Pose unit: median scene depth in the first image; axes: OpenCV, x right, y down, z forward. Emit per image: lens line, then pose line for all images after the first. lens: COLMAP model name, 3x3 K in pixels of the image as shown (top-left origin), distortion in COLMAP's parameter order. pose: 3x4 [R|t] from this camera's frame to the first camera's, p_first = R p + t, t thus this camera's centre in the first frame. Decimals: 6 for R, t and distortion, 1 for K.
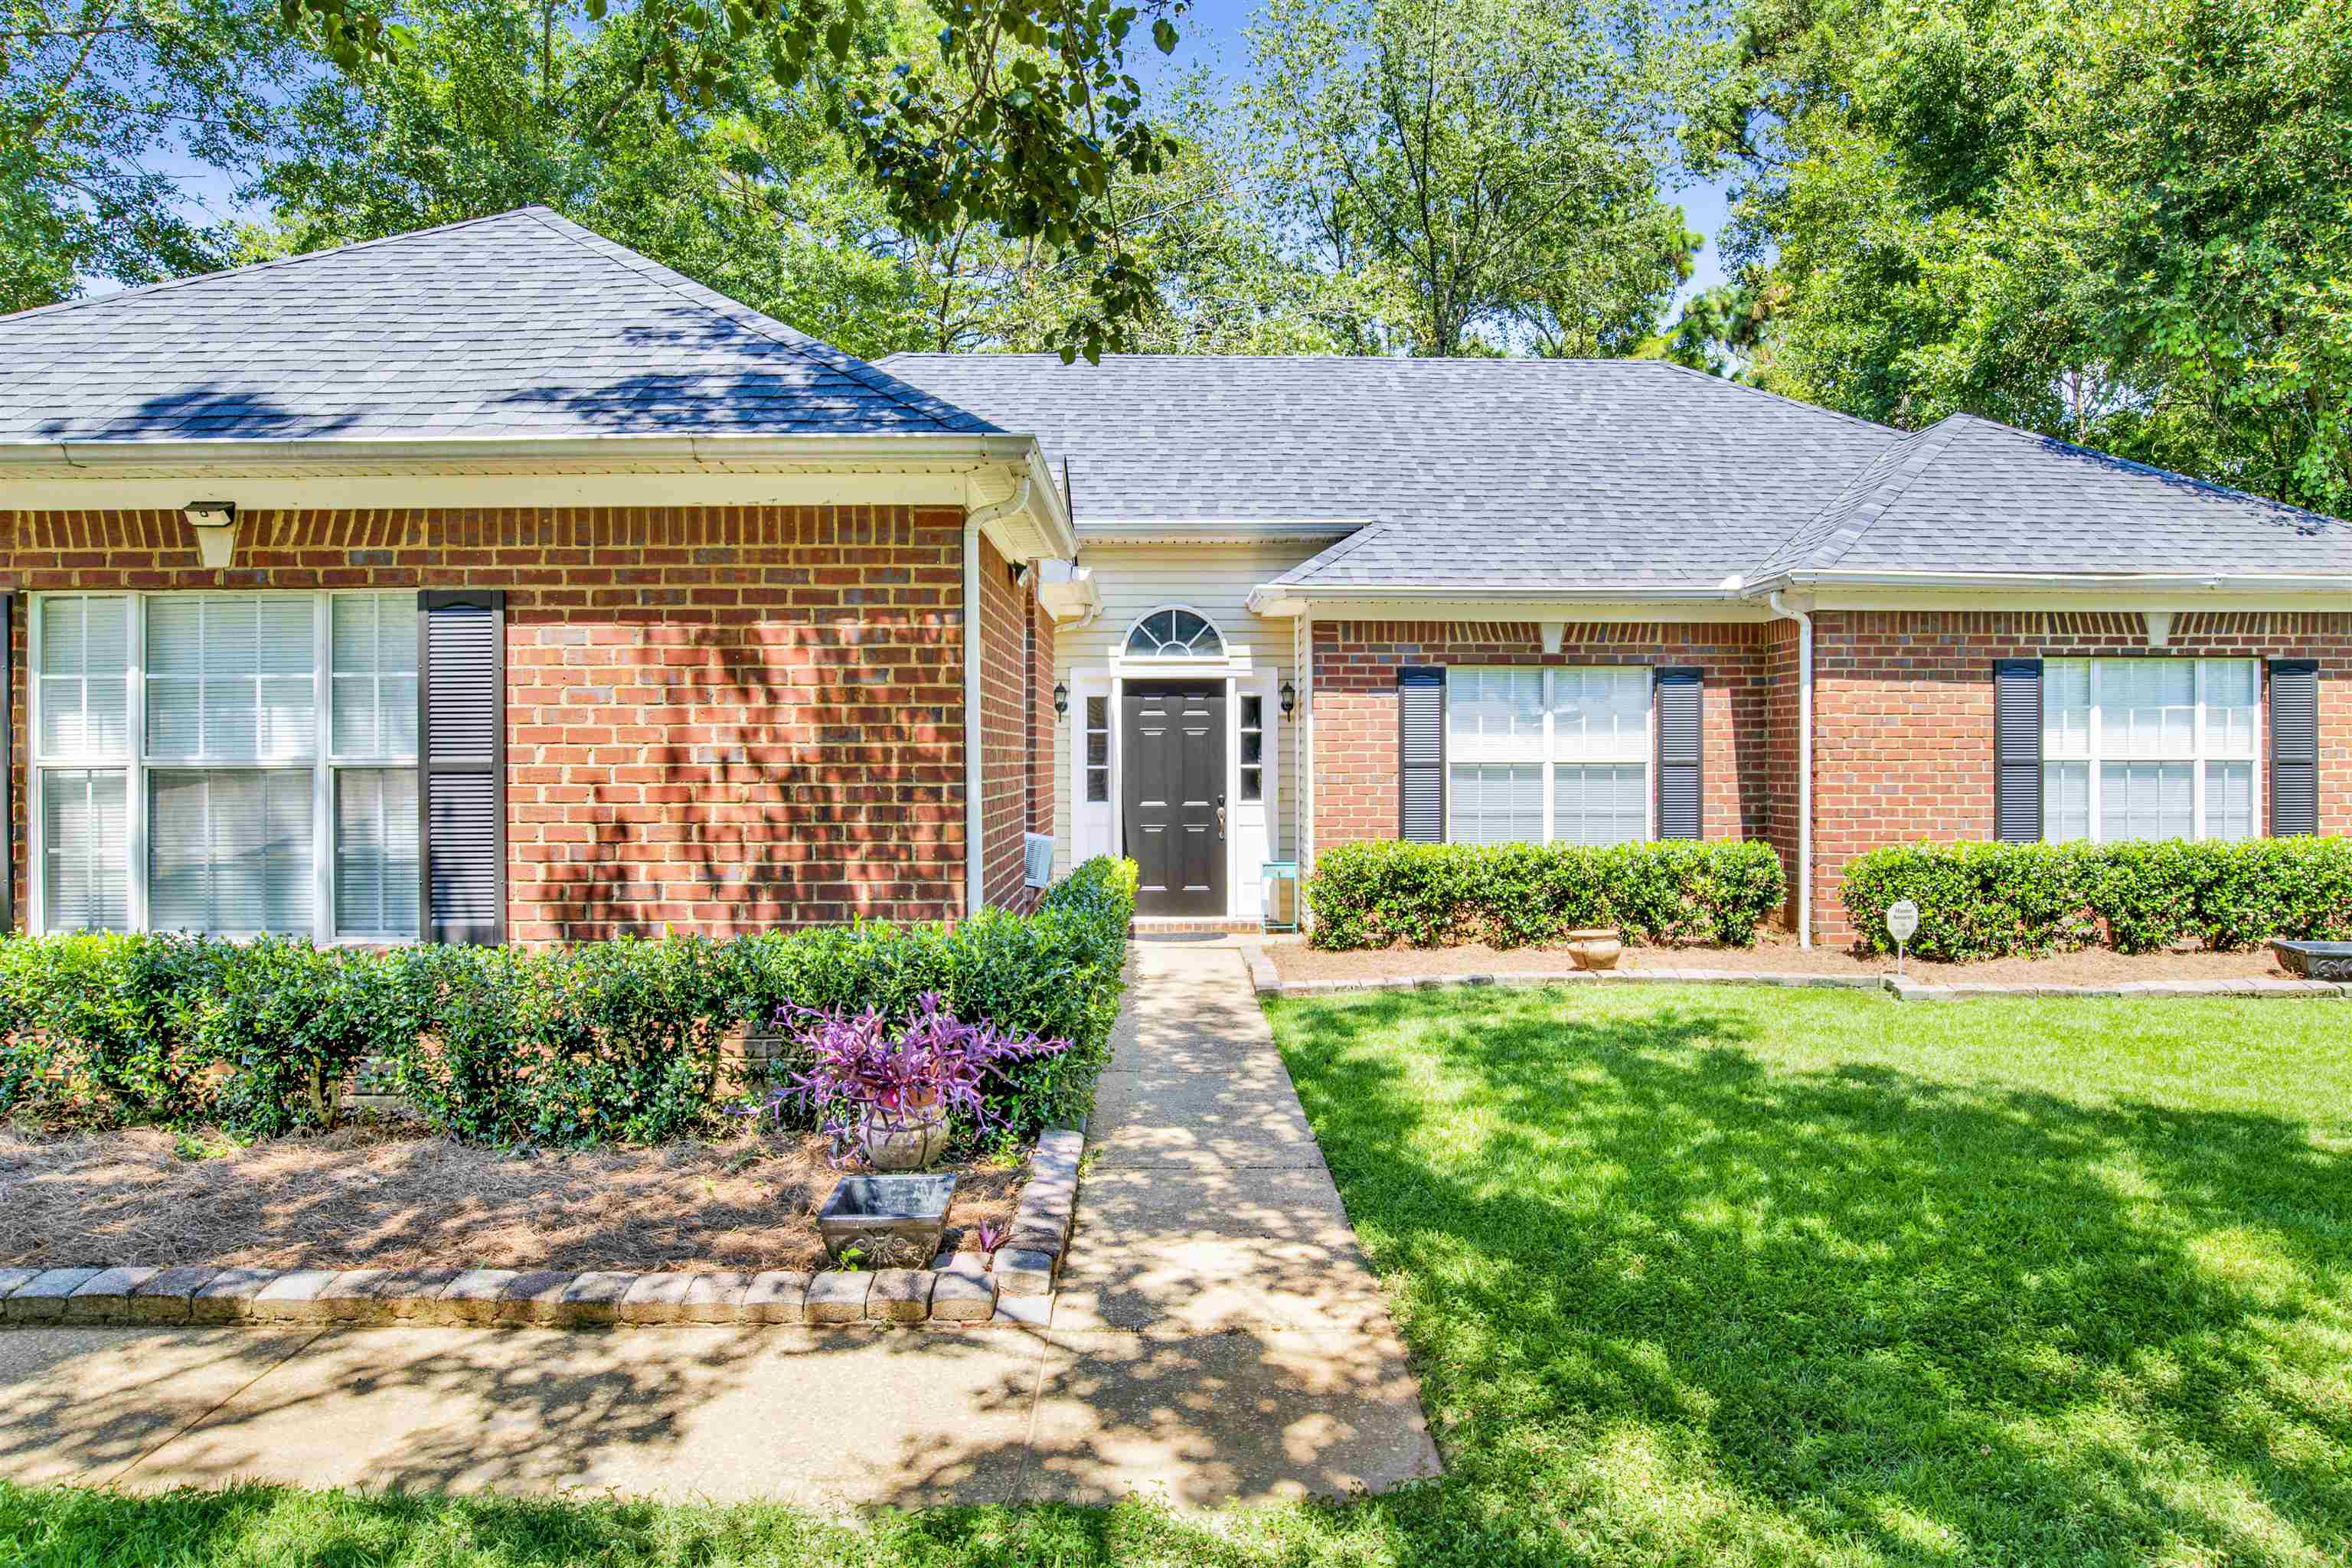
lens RADIAL K [[1521.1, 0, 1213.4], [0, 1521.1, 773.6], [0, 0, 1]] dist [-0.073704, 0.045774]
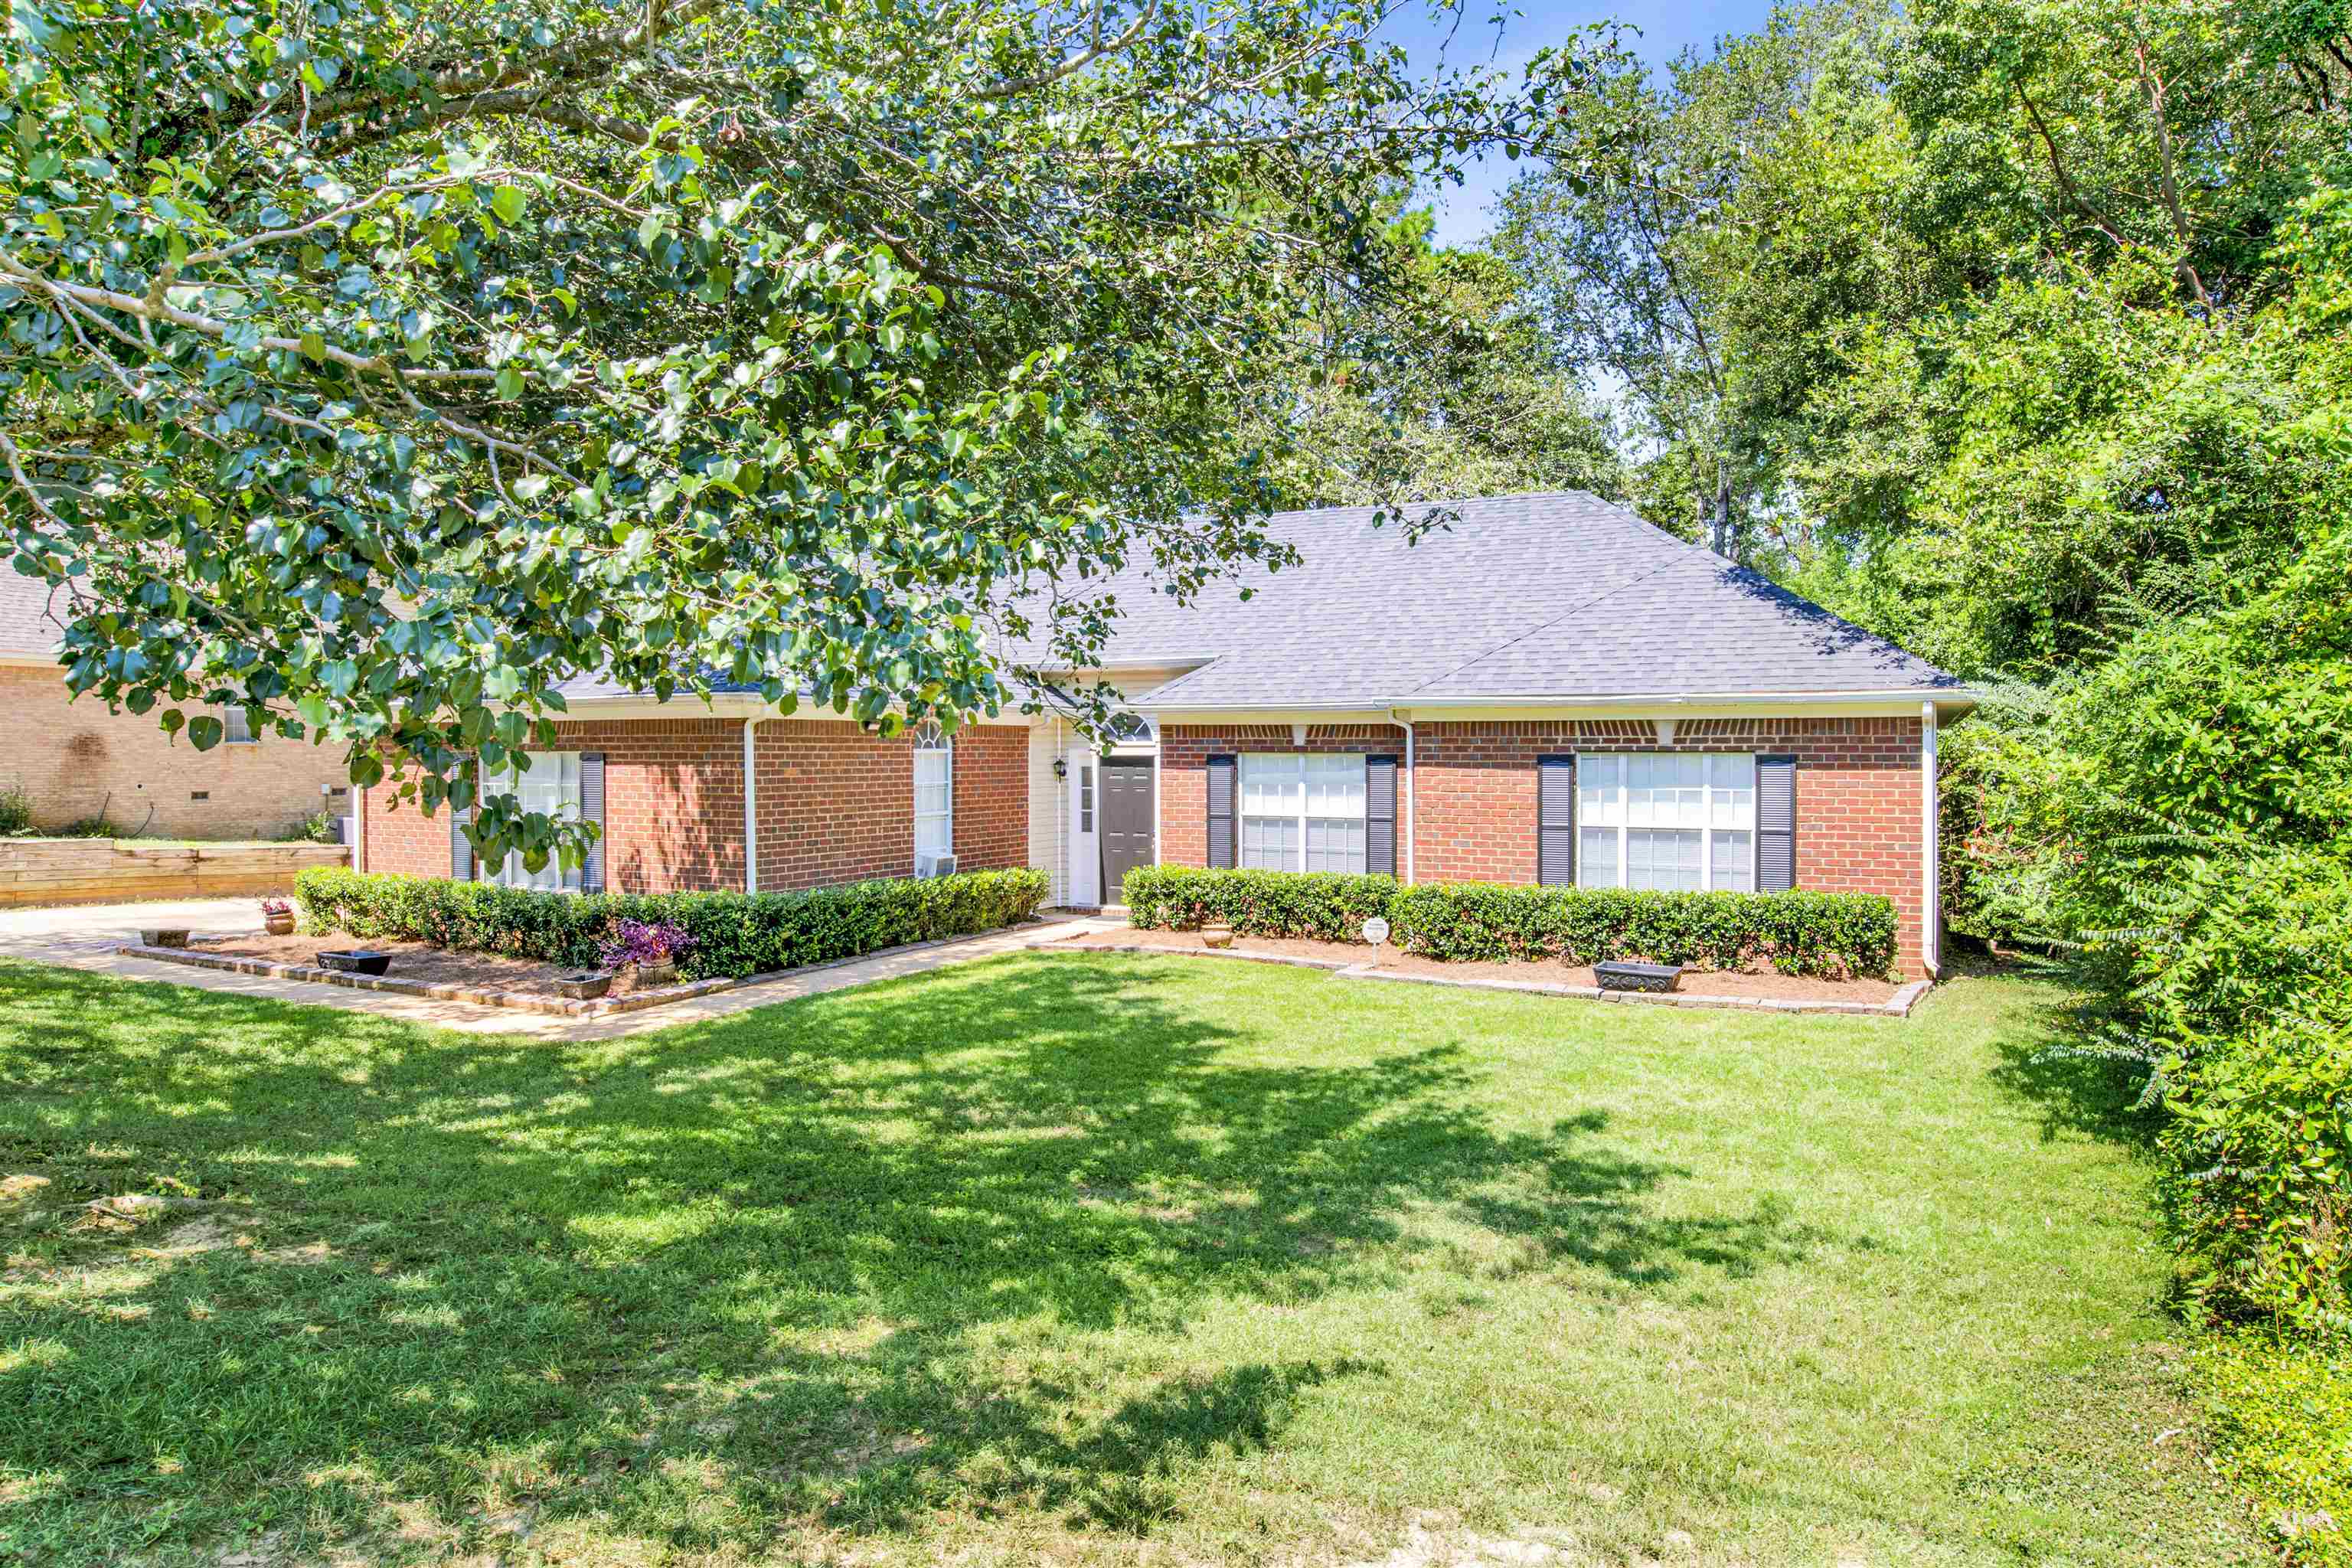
lens RADIAL K [[1597.9, 0, 1176.0], [0, 1597.9, 784.0], [0, 0, 1]] dist [-0.087941, 0.050975]
pose [[0.868505, 0.015234, -0.495446, 0.963133], [-0.008302, 0.999834, 0.016191, -0.069278], [0.495611, -0.009949, 0.868488, -0.475488]]
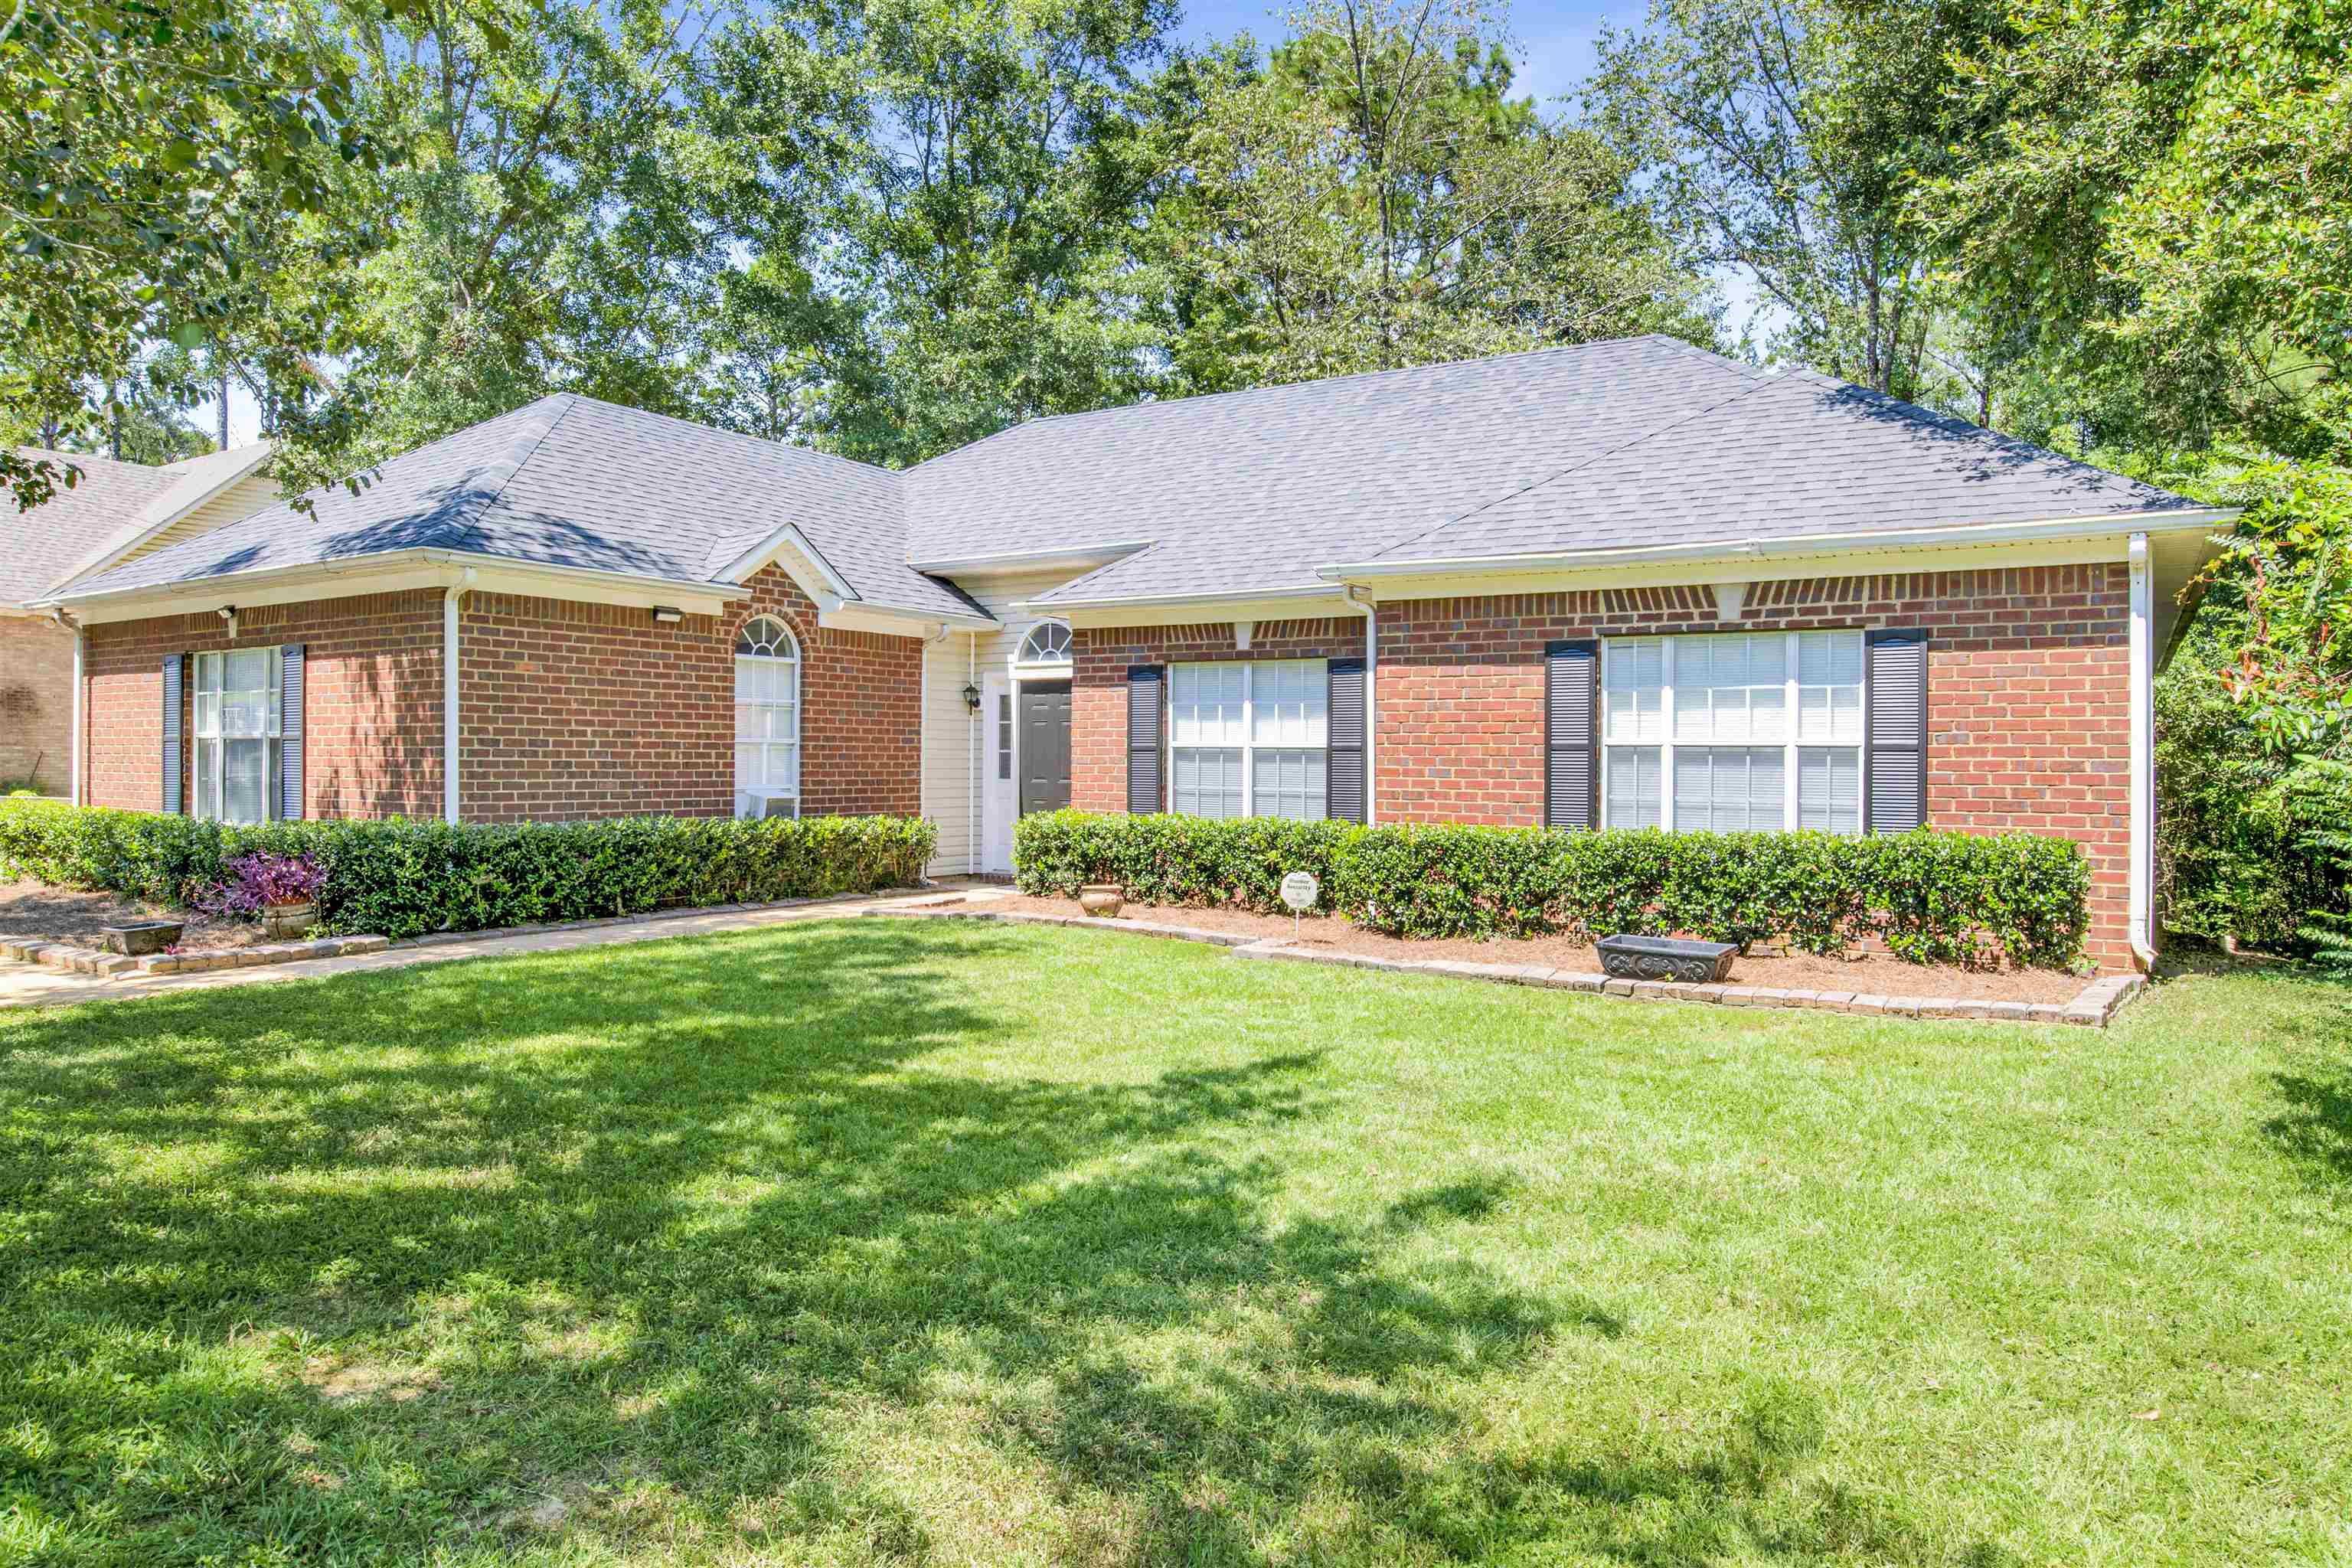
lens RADIAL K [[1597.9, 0, 1176.0], [0, 1597.9, 784.0], [0, 0, 1]] dist [-0.087941, 0.050975]
pose [[0.813195, 0.017088, -0.581740, 0.924153], [-0.017211, 0.999838, 0.005311, 0.015412], [0.581737, 0.005693, 0.813357, 0.013203]]
